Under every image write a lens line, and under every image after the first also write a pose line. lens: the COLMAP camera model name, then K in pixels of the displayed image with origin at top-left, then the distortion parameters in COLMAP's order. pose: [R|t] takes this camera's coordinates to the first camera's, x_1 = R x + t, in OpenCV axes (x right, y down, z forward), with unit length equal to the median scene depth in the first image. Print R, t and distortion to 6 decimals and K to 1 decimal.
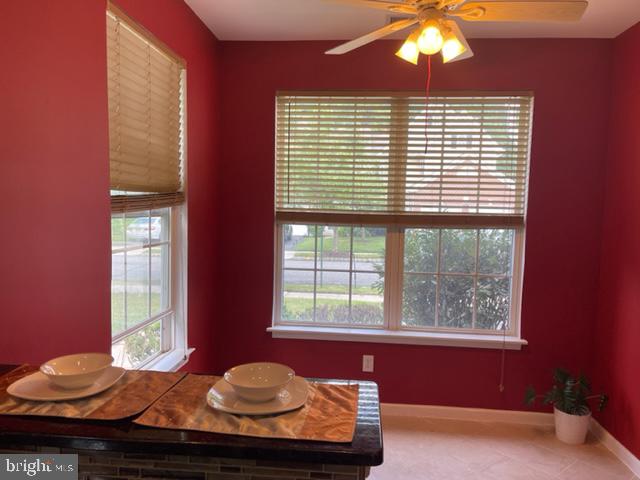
lens RADIAL K [[483.2, 0, 321.8], [0, 483.2, 243.7], [0, 0, 1]] dist [0.058193, -0.082143]
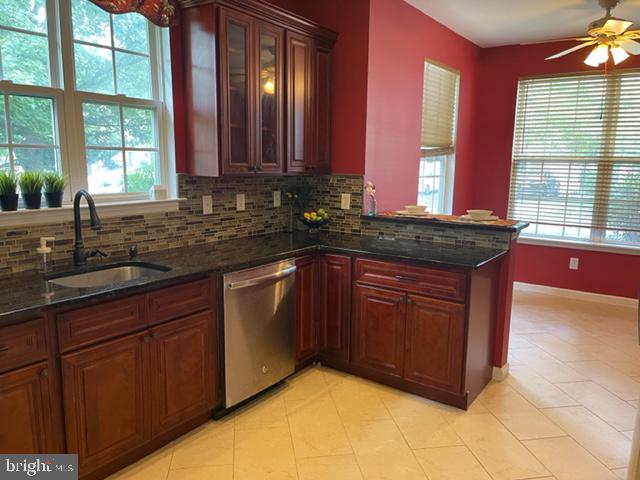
lens RADIAL K [[483.2, 0, 317.4], [0, 483.2, 243.0], [0, 0, 1]] dist [0.058193, -0.082143]
pose [[0.860810, 0.075382, -0.503313, 0.220468], [-0.031863, 0.995012, 0.094530, 0.096646], [0.507929, -0.065335, 0.858918, -0.852106]]
